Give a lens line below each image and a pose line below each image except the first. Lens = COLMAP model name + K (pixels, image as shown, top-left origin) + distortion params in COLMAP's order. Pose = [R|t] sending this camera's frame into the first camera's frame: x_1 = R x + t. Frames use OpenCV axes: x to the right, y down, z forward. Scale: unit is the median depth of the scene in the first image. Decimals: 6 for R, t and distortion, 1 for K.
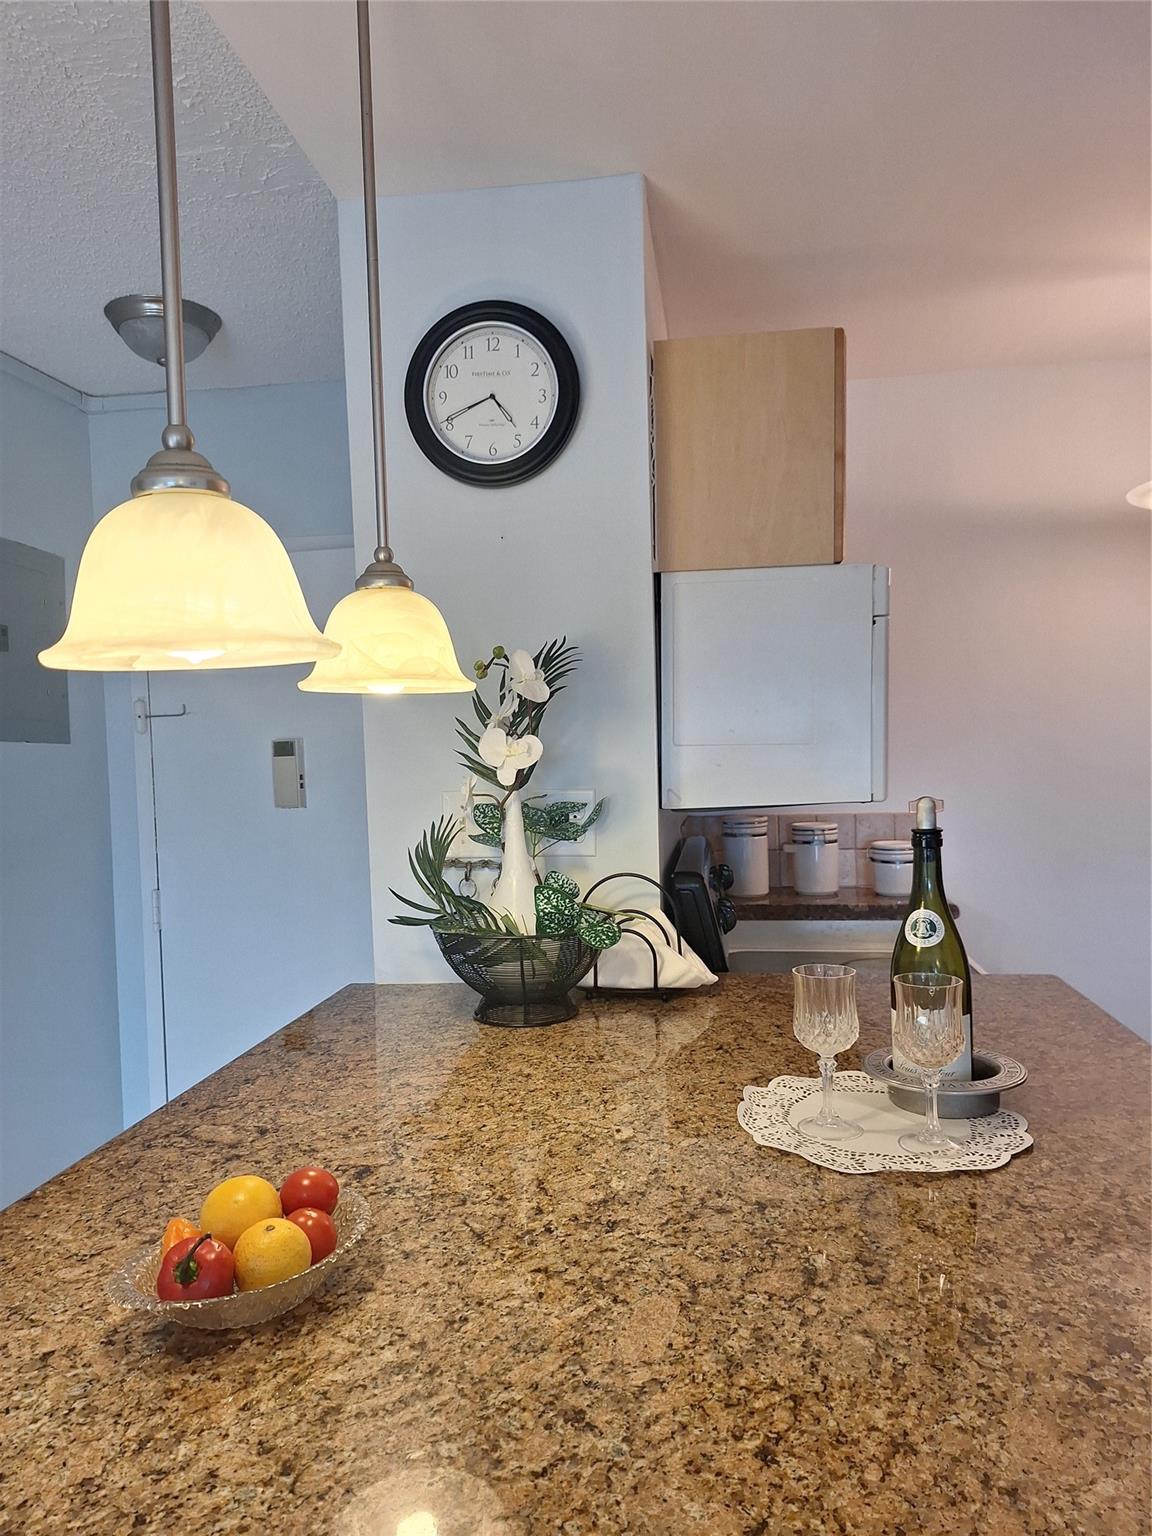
lens RADIAL K [[1100.7, 0, 573.7], [0, 1100.7, 807.8], [0, 0, 1]] dist [-0.000242, 0.001305]
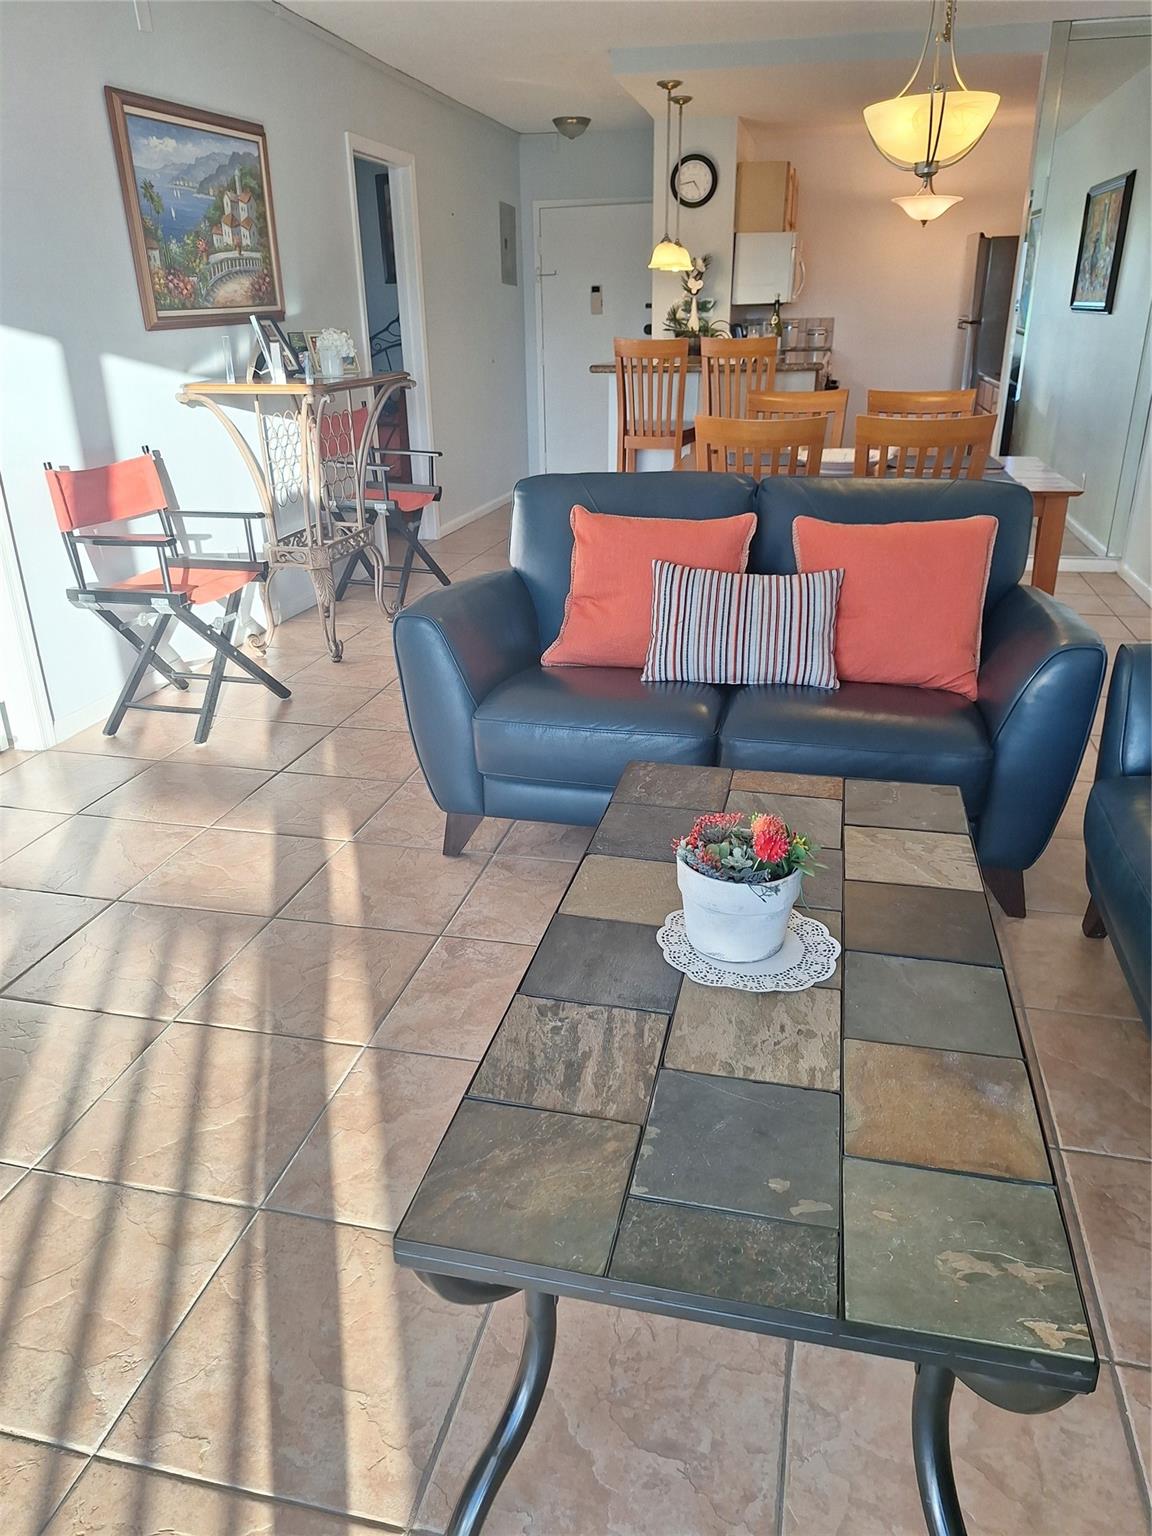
lens RADIAL K [[1100.7, 0, 573.7], [0, 1100.7, 807.8], [0, 0, 1]] dist [-0.000242, 0.001305]
pose [[0.997101, 0.041883, -0.063531, -0.176247], [-0.016860, 0.935740, 0.352288, 0.353926], [0.074203, -0.350195, 0.933733, -3.744335]]
